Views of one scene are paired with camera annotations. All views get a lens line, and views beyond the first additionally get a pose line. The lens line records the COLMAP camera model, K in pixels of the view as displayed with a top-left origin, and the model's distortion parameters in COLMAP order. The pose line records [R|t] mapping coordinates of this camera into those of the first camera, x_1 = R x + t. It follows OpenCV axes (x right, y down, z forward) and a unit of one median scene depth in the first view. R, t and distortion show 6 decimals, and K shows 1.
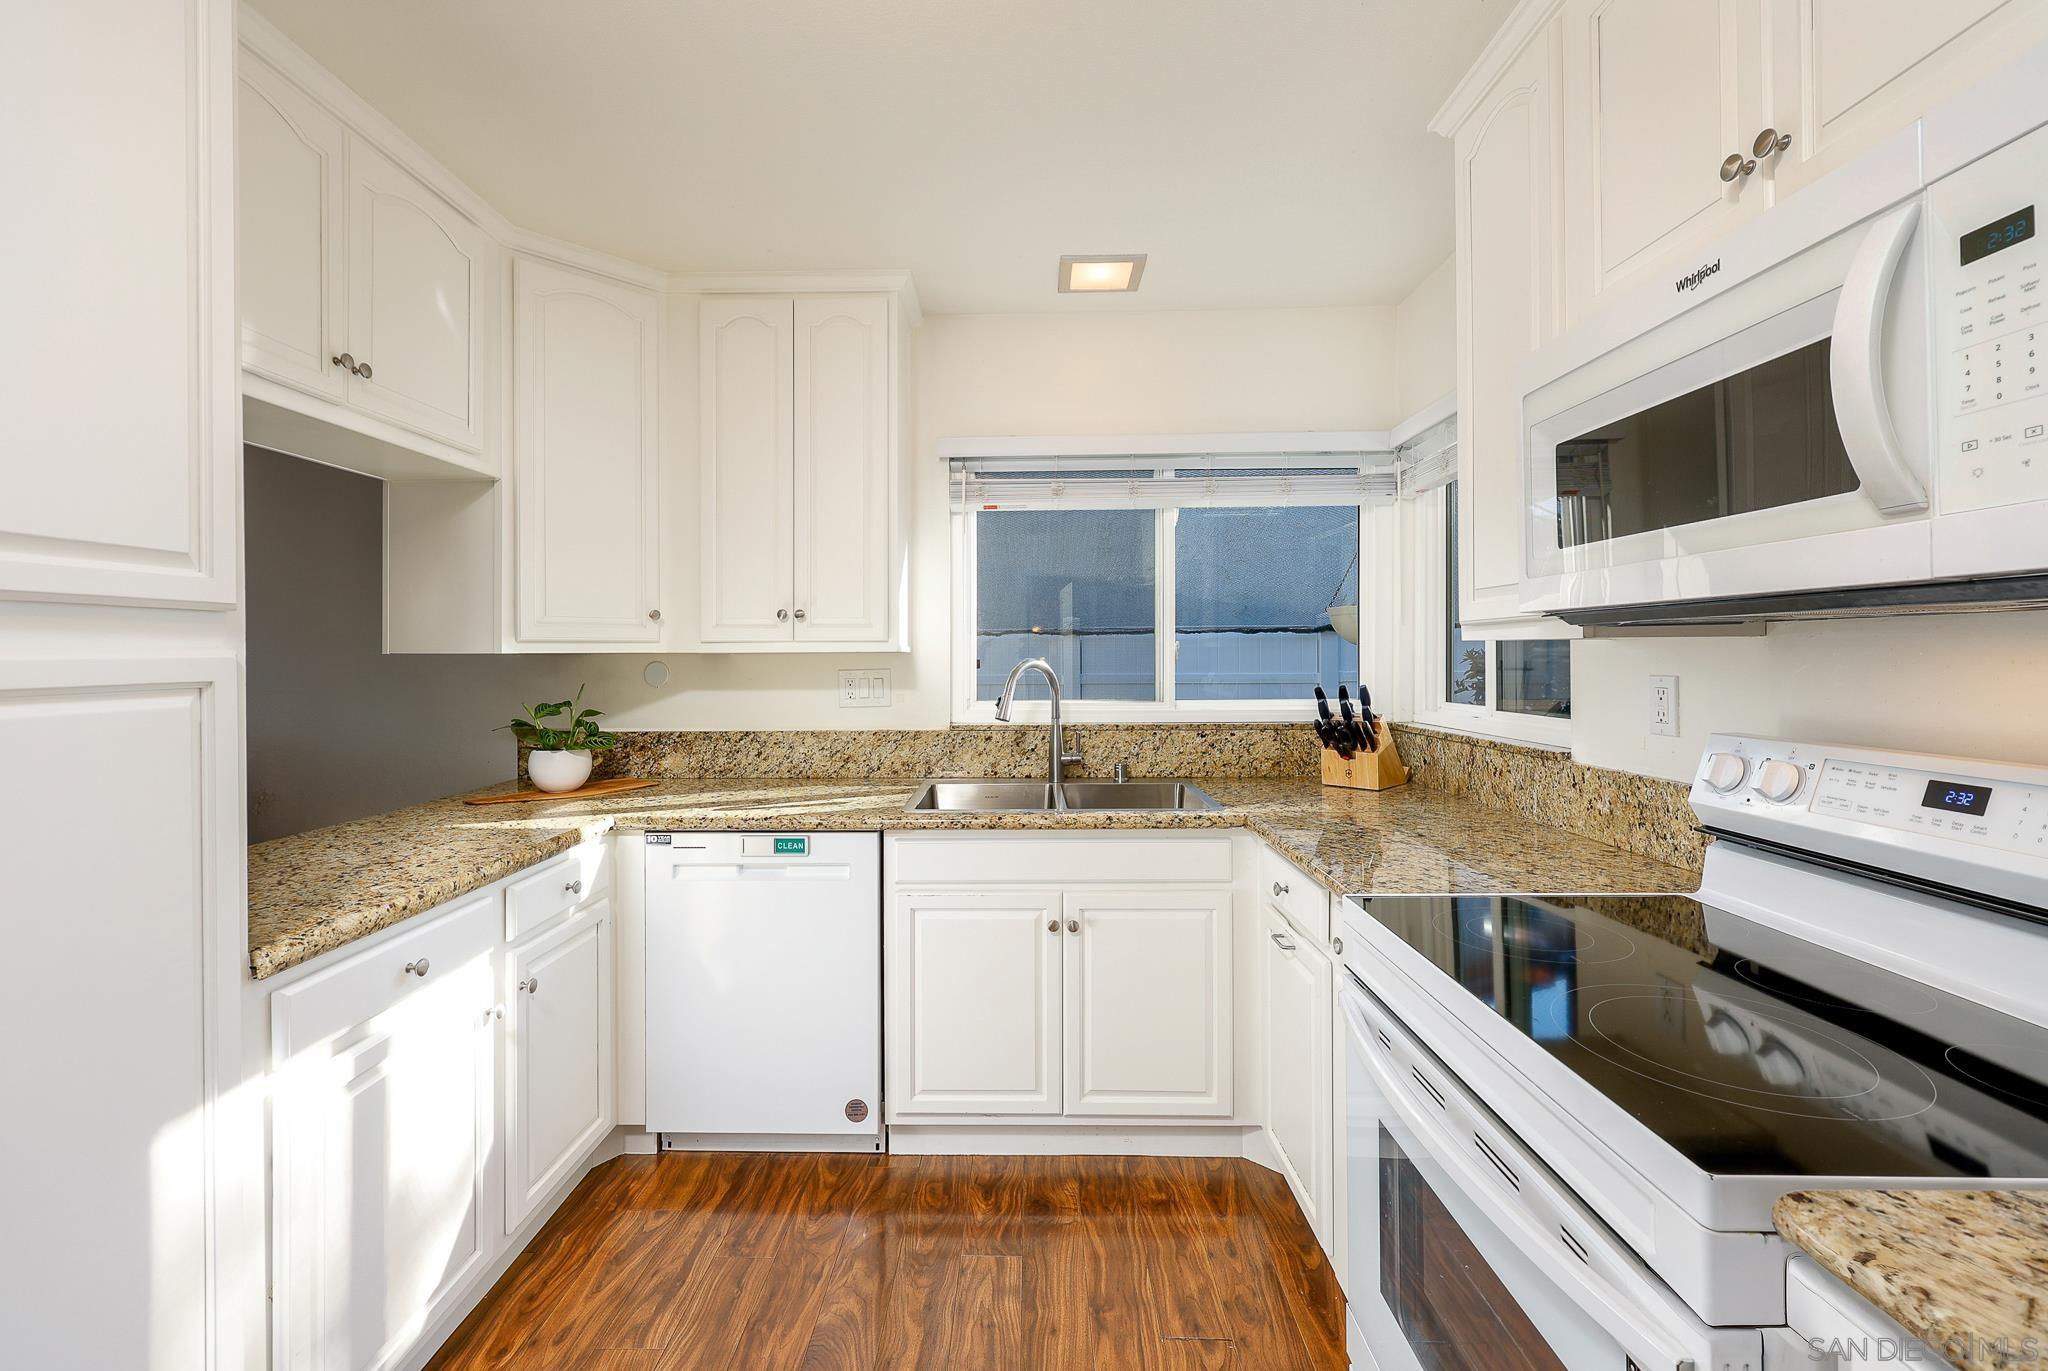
lens RADIAL K [[858.6, 0, 1001.3], [0, 858.6, 650.2], [0, 0, 1]] dist [-0.000930, 0.000288]
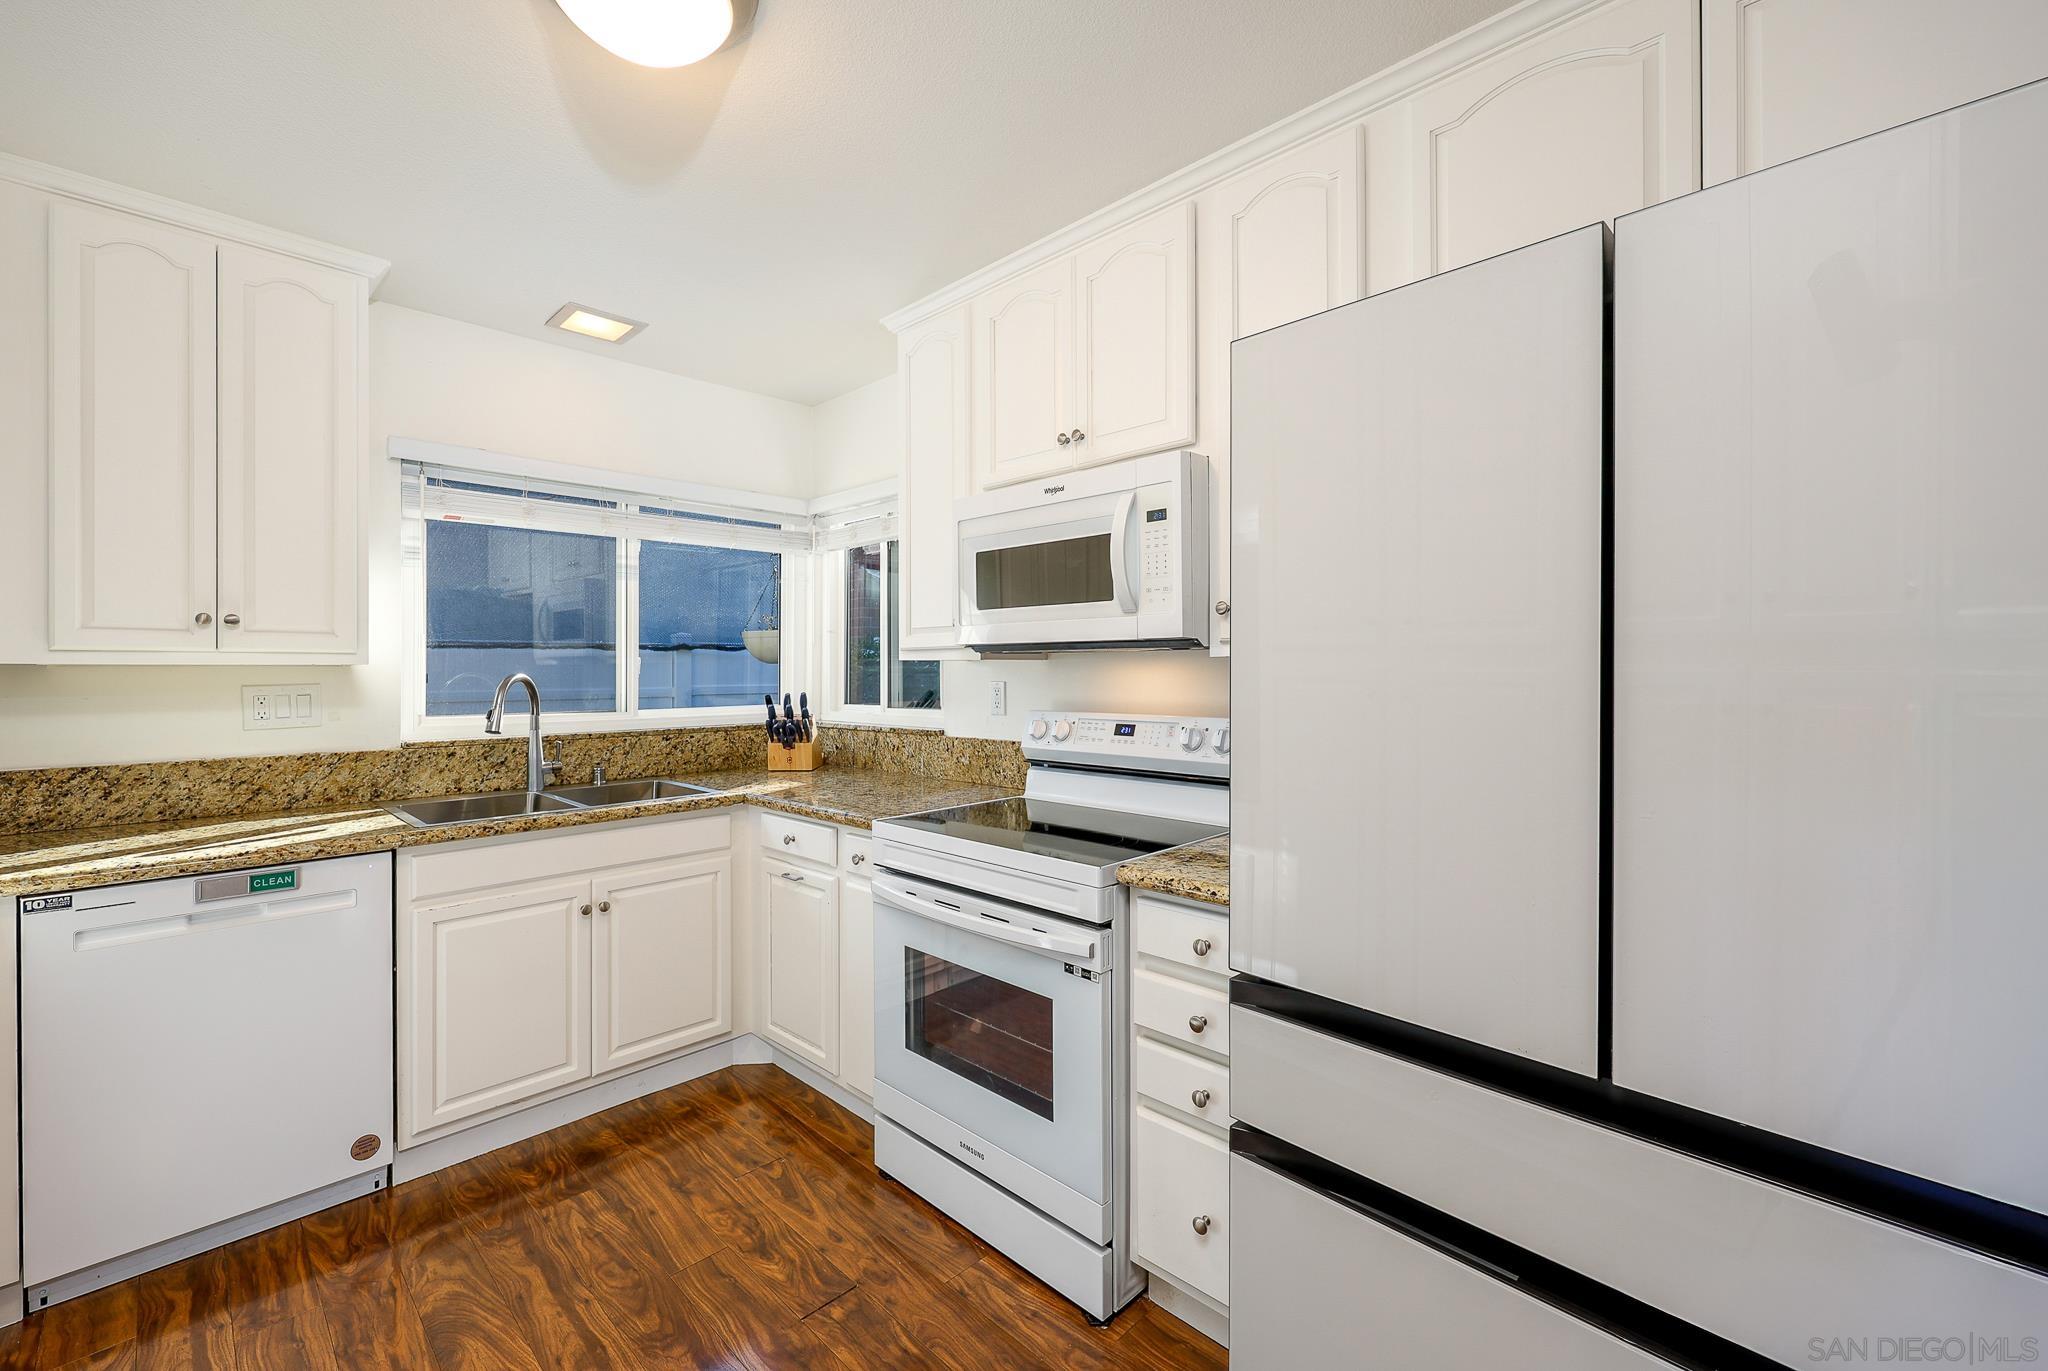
lens RADIAL K [[846.0, 0, 1033.7], [0, 846.0, 673.2], [0, 0, 1]] dist [-0.001986, 0.000016]
pose [[0.666679, 0.000839, 0.745345, -0.360617], [-0.005243, 0.999980, 0.003565, 0.004339], [-0.745327, -0.006284, 0.666670, -0.165079]]
